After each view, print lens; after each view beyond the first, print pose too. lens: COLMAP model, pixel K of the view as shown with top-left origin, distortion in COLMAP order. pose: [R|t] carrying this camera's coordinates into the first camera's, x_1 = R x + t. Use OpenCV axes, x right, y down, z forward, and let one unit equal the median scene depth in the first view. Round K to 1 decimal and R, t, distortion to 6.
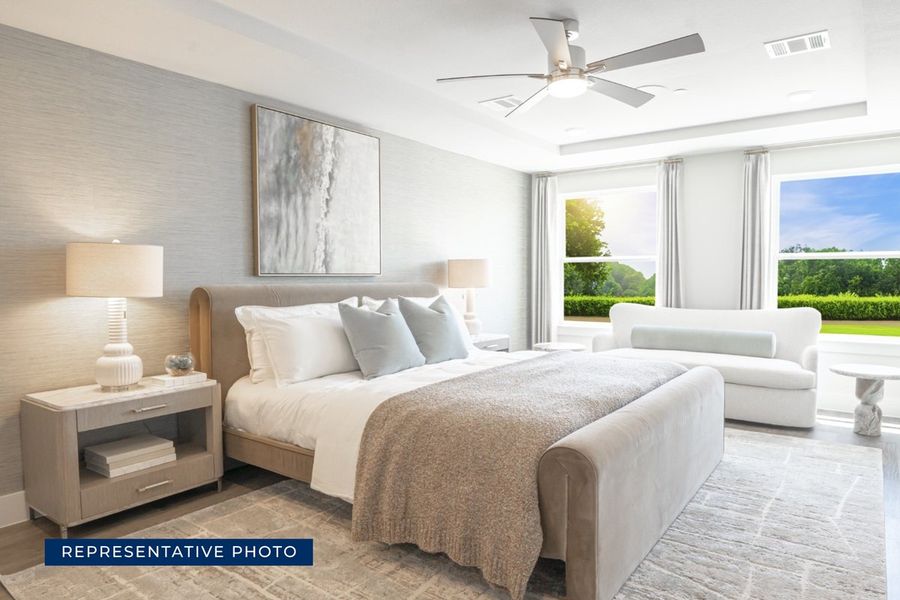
lens RADIAL K [[565.8, 0, 450.0], [0, 565.8, 297.4], [0, 0, 1]] dist [-0.012811, -0.006190]
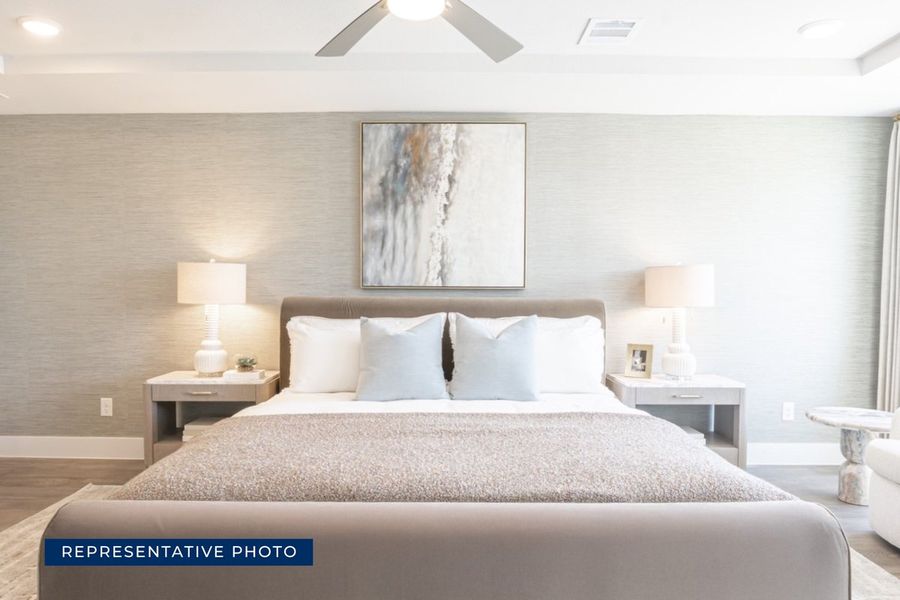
lens RADIAL K [[565.8, 0, 450.3], [0, 565.8, 303.3], [0, 0, 1]] dist [-0.012811, -0.006190]
pose [[0.601070, 0.019843, -0.798950, 0.538984], [-0.035951, 0.999351, -0.002226, -0.013635], [0.798387, 0.030061, 0.601393, 0.478239]]
